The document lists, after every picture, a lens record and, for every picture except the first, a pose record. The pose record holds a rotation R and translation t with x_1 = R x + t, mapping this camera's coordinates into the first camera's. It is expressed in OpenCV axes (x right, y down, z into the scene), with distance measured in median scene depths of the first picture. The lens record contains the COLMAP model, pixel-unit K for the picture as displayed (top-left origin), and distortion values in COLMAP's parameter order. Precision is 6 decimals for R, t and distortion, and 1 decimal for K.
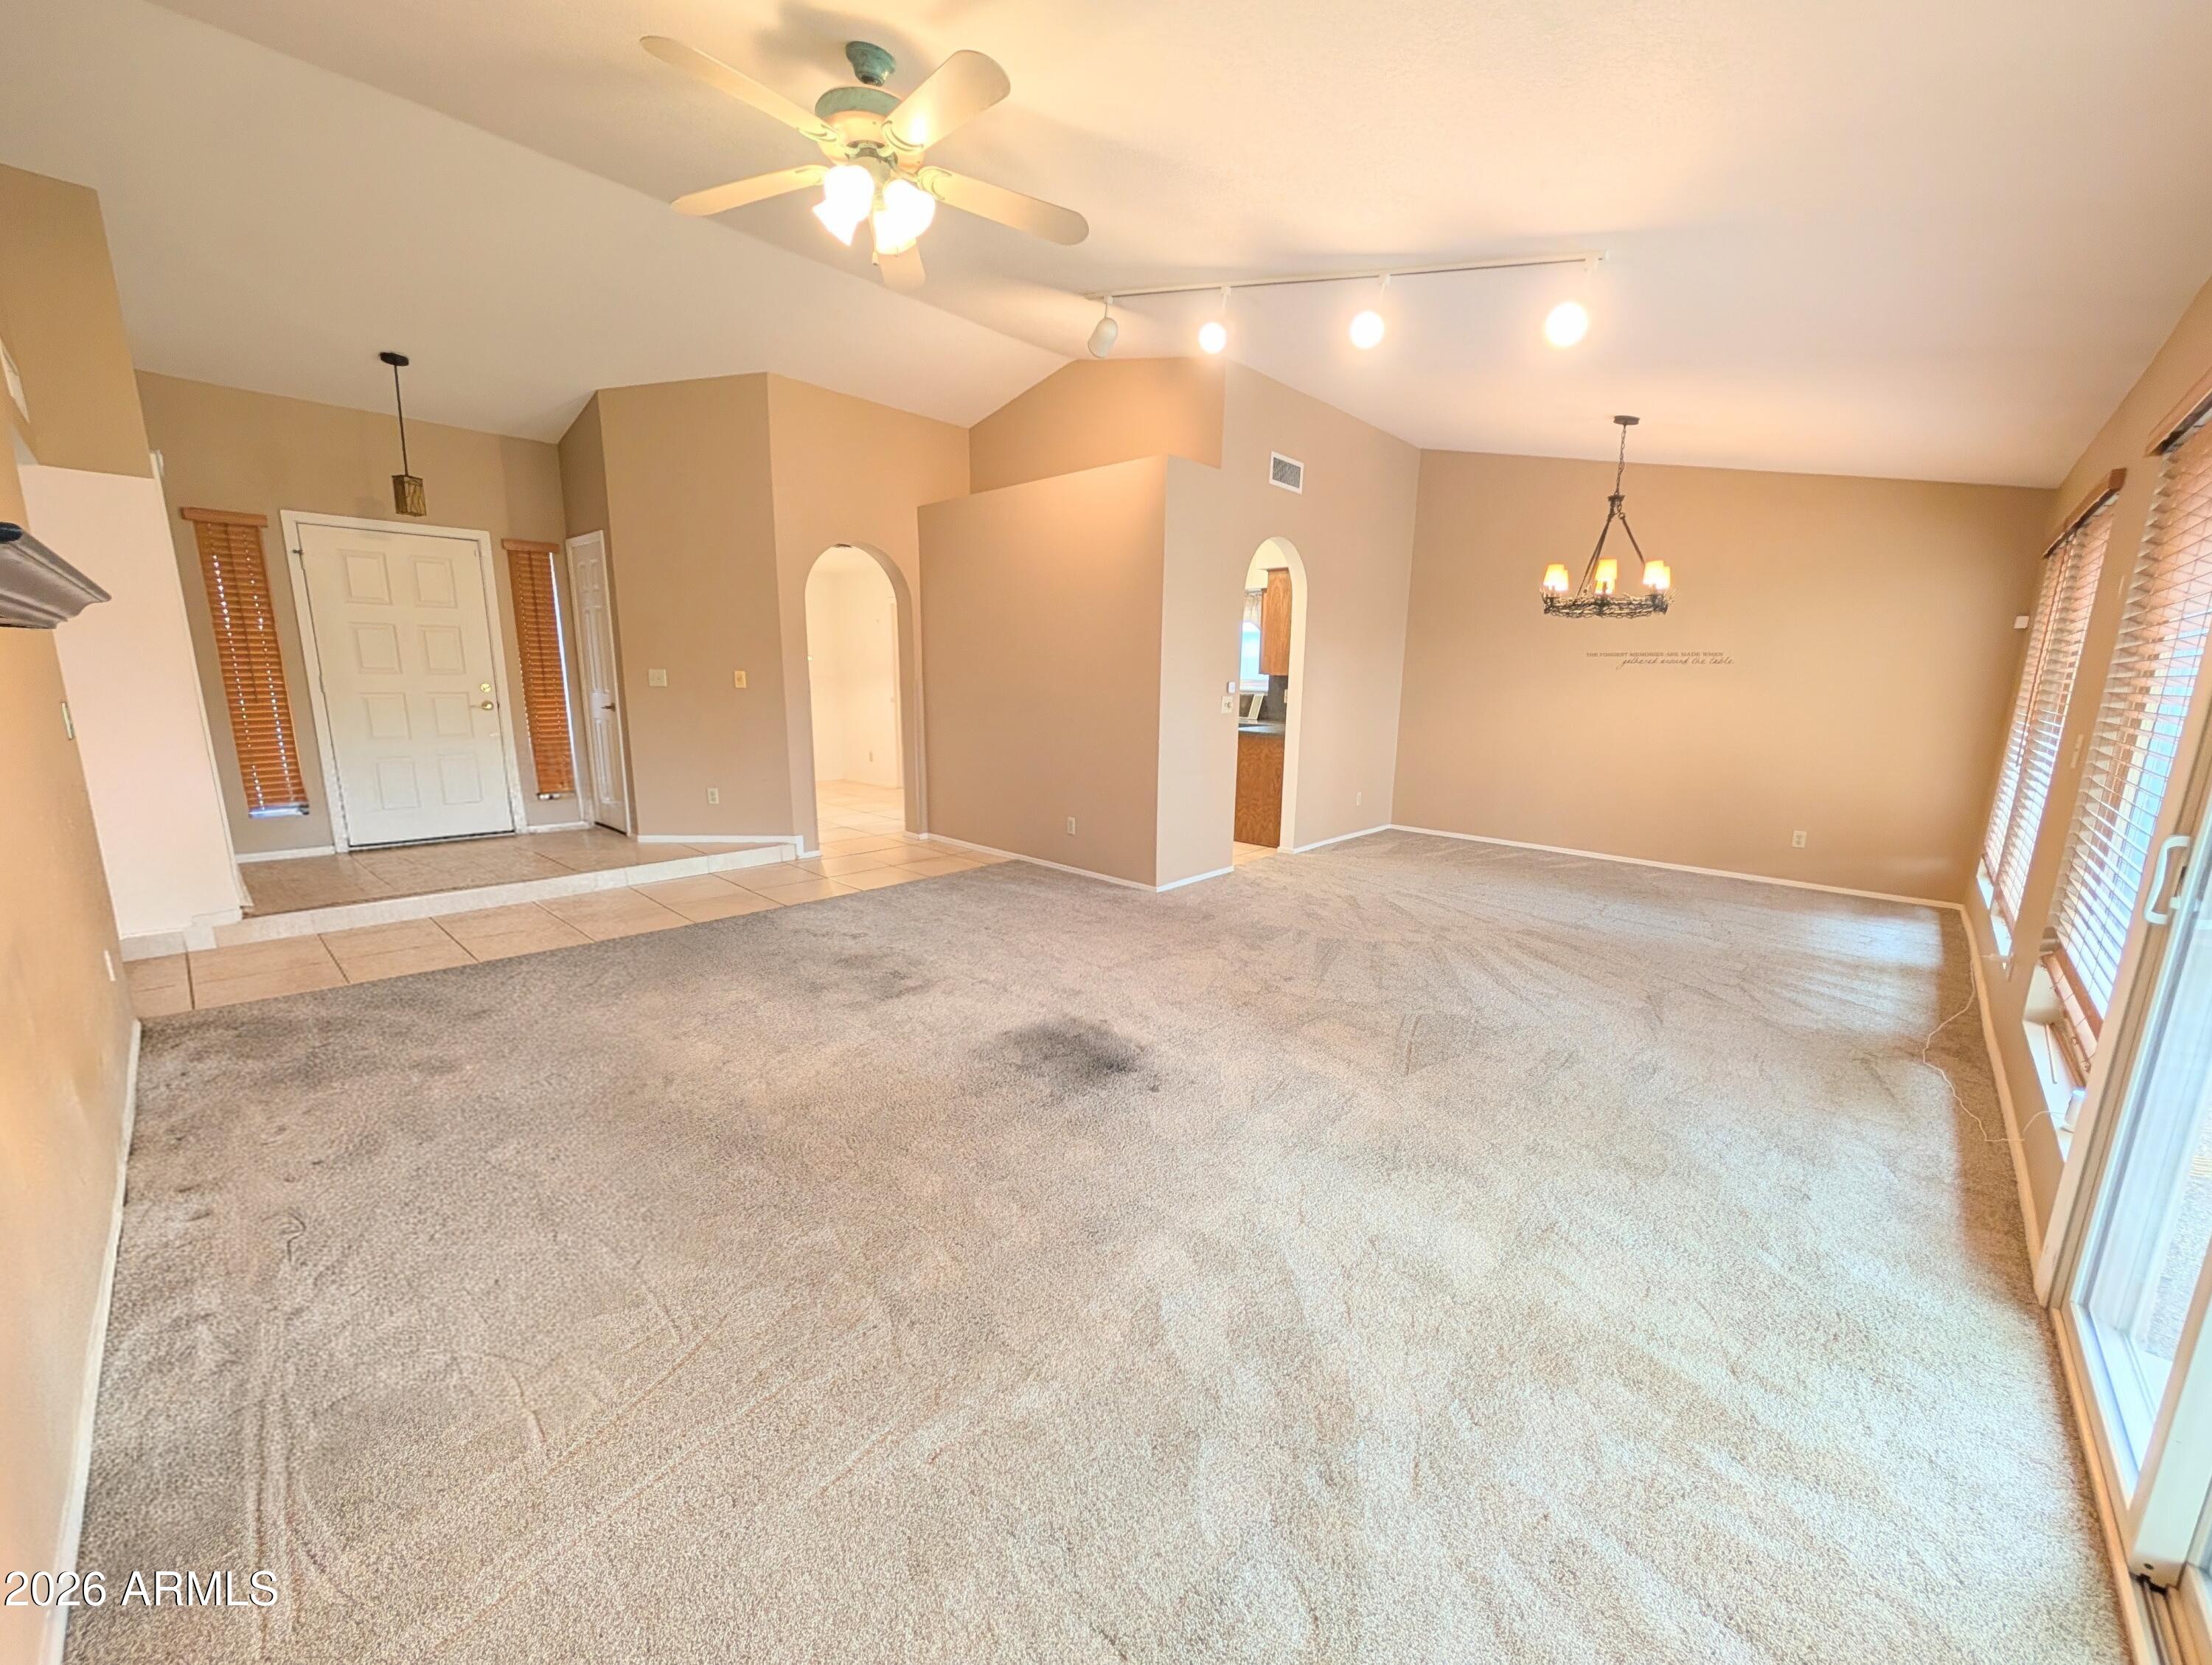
lens RADIAL K [[835.4, 0, 1093.9], [0, 835.4, 842.8], [0, 0, 1]] dist [0.000261, -0.000053]
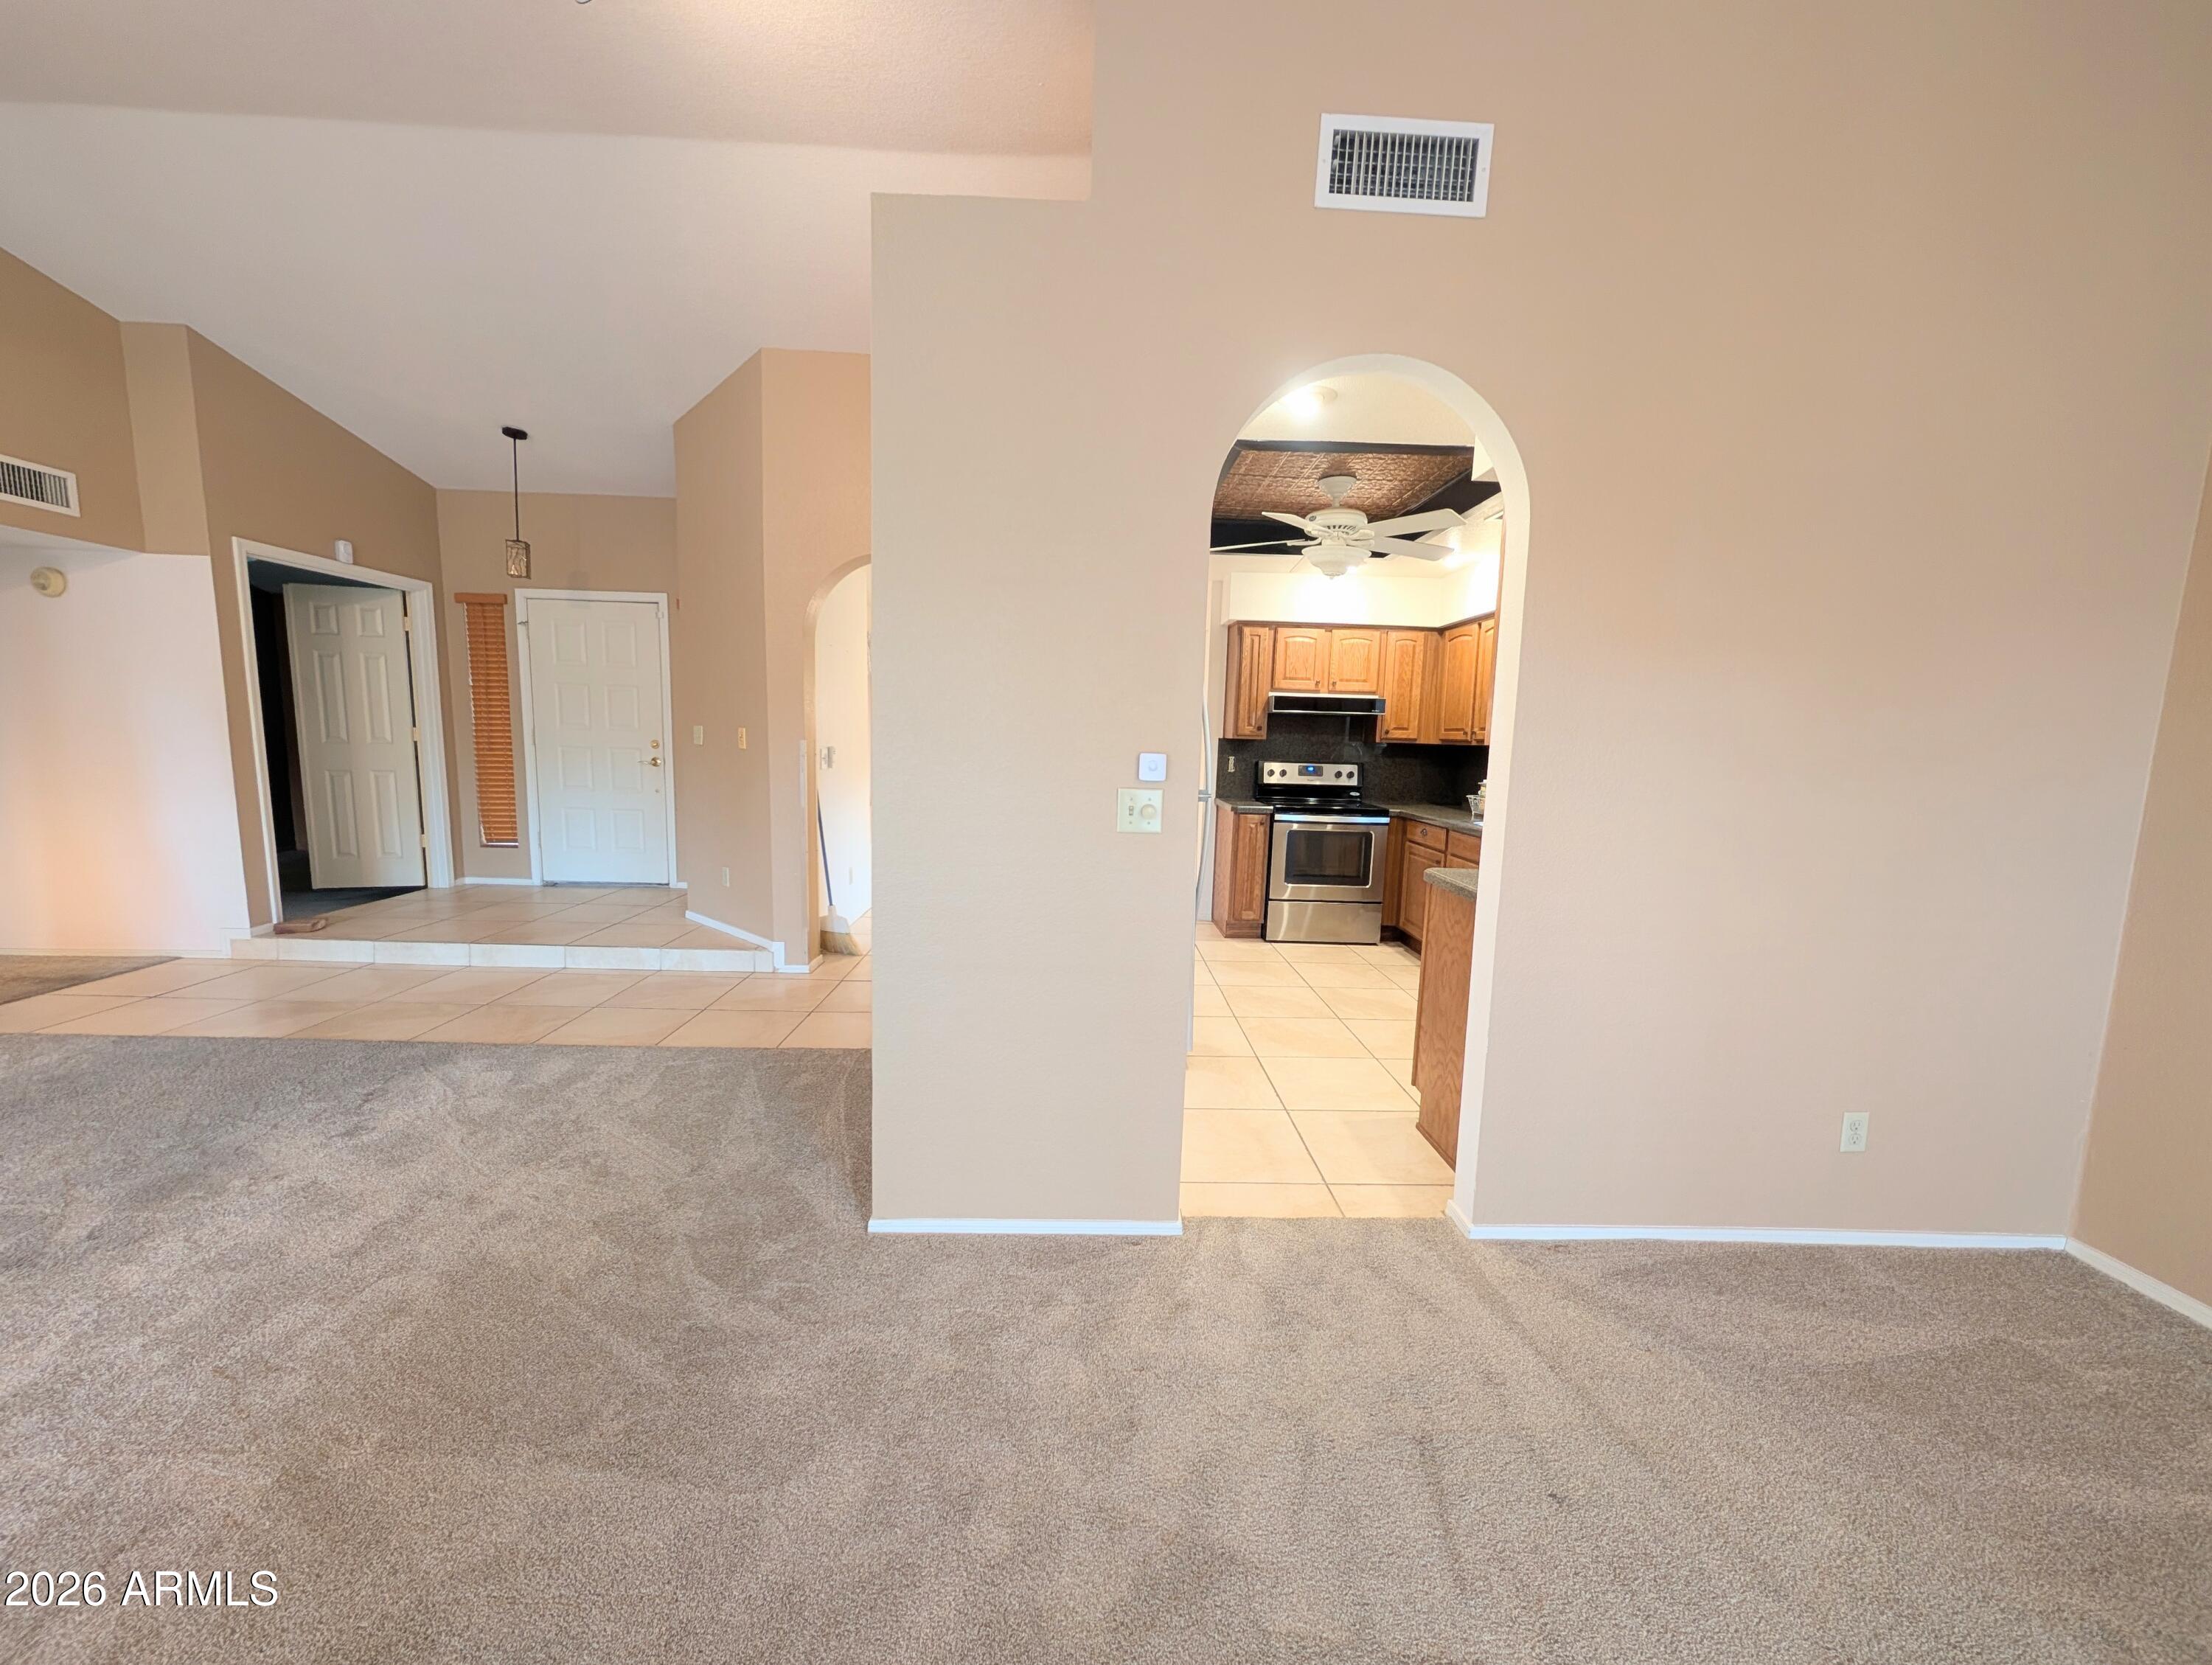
lens RADIAL K [[835.4, 0, 1106.9], [0, 835.4, 842.7], [0, 0, 1]] dist [0.000261, -0.000053]
pose [[0.709180, 0.097267, -0.698286, 0.467221], [-0.159070, 0.986974, -0.024072, -0.155176], [0.686848, 0.128148, 0.715414, 0.795079]]
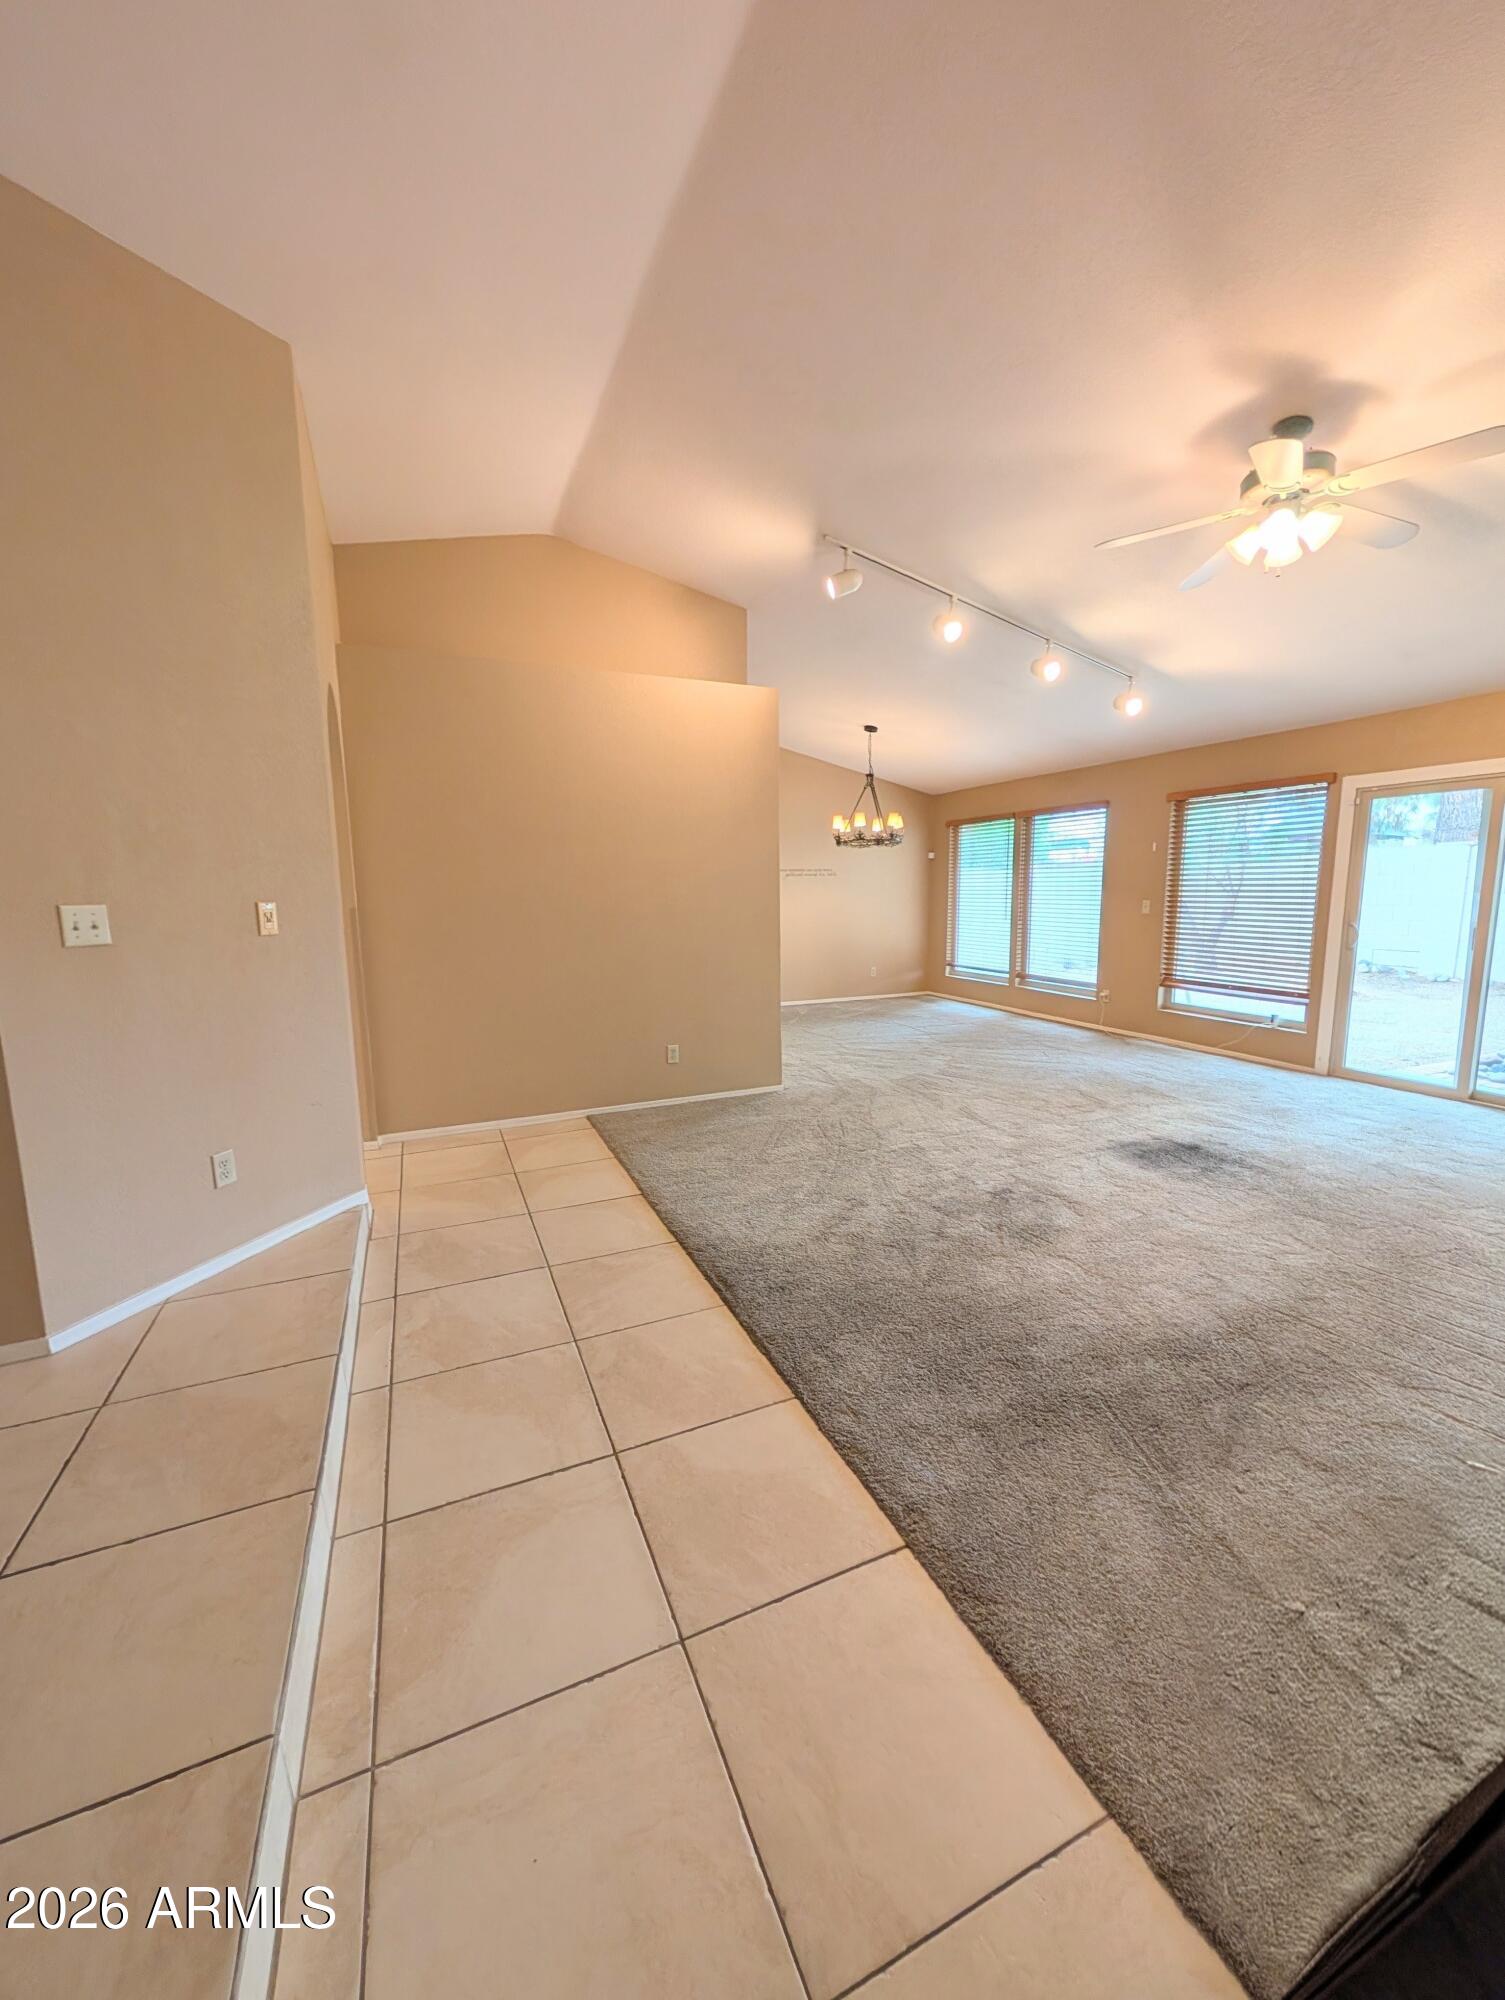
lens RADIAL K [[755.3, 0, 743.4], [0, 755.3, 999.0], [0, 0, 1]] dist [0.000261, -0.000053]
pose [[0.386143, -0.155145, 0.909299, -0.861565], [0.199221, 0.976517, 0.082012, -0.152727], [-0.900669, 0.149483, 0.407983, 0.669236]]
